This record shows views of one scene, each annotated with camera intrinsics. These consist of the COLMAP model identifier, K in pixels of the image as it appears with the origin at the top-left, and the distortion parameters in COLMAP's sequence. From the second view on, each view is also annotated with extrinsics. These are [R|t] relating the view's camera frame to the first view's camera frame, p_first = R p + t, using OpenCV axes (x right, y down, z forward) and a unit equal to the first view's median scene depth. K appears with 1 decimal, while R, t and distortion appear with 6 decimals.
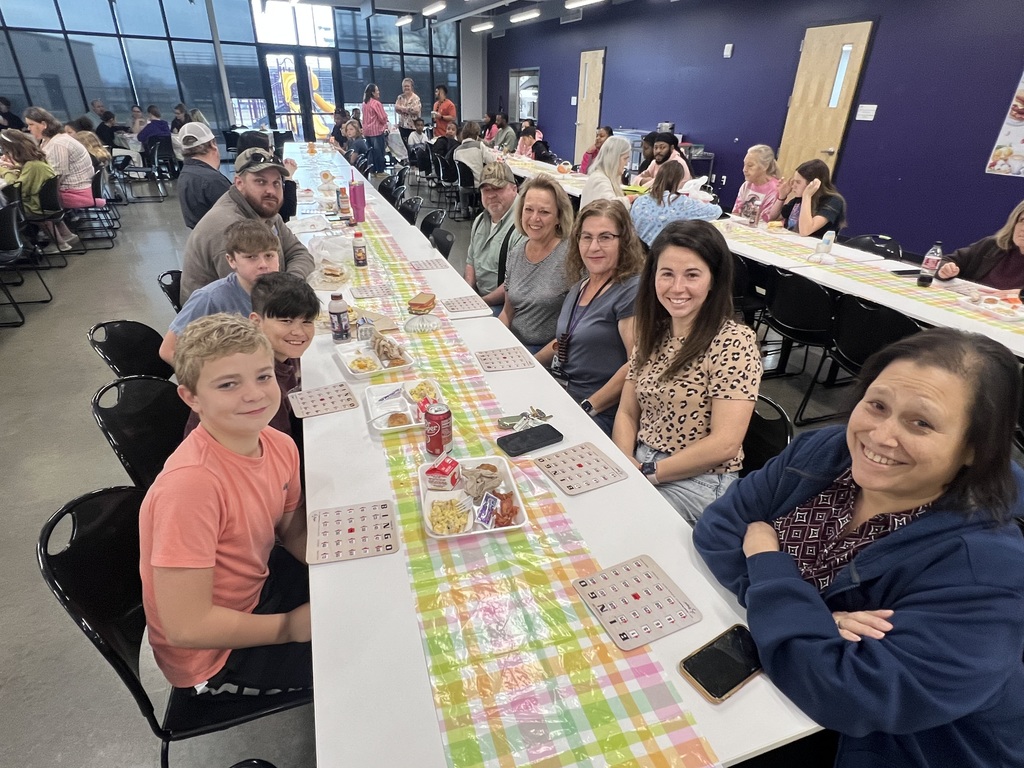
lens RADIAL K [[556.7, 0, 512.4], [0, 556.7, 385.6], [0, 0, 1]] dist [-0.000722, 0.002529]
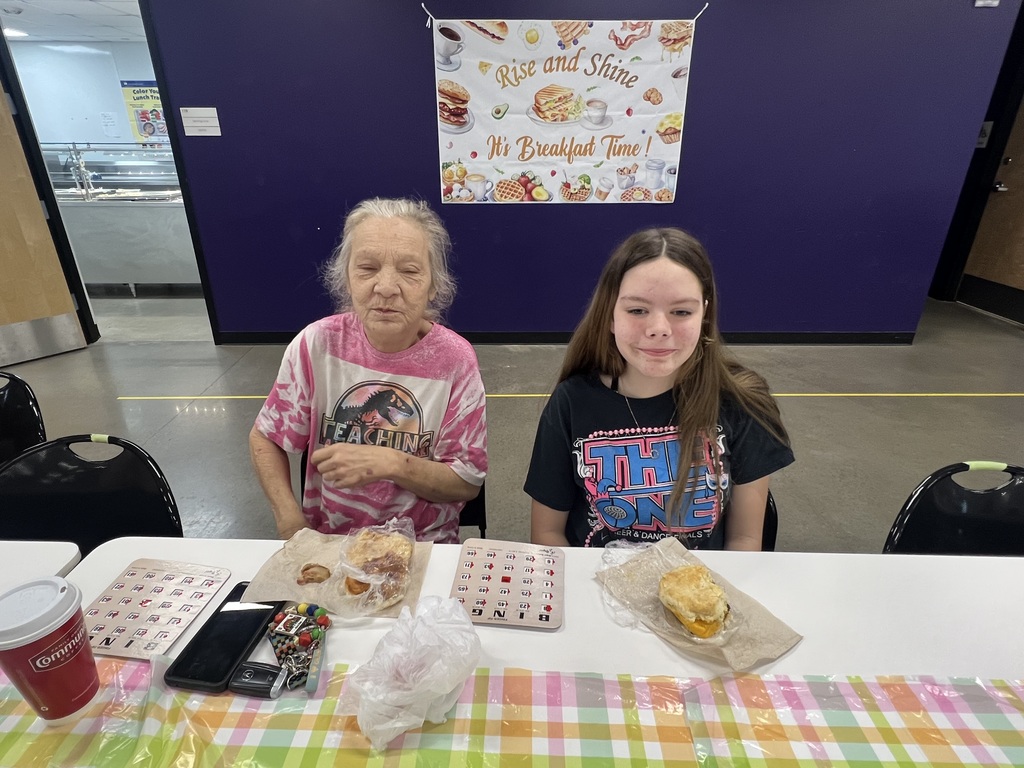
lens RADIAL K [[556.7, 0, 511.7], [0, 556.7, 386.8], [0, 0, 1]] dist [-0.000722, 0.002529]
pose [[0.356408, -0.374734, 0.855890, 0.225902], [0.440591, 0.875209, 0.199723, -0.290716], [-0.823925, 0.305914, 0.477036, 0.690127]]
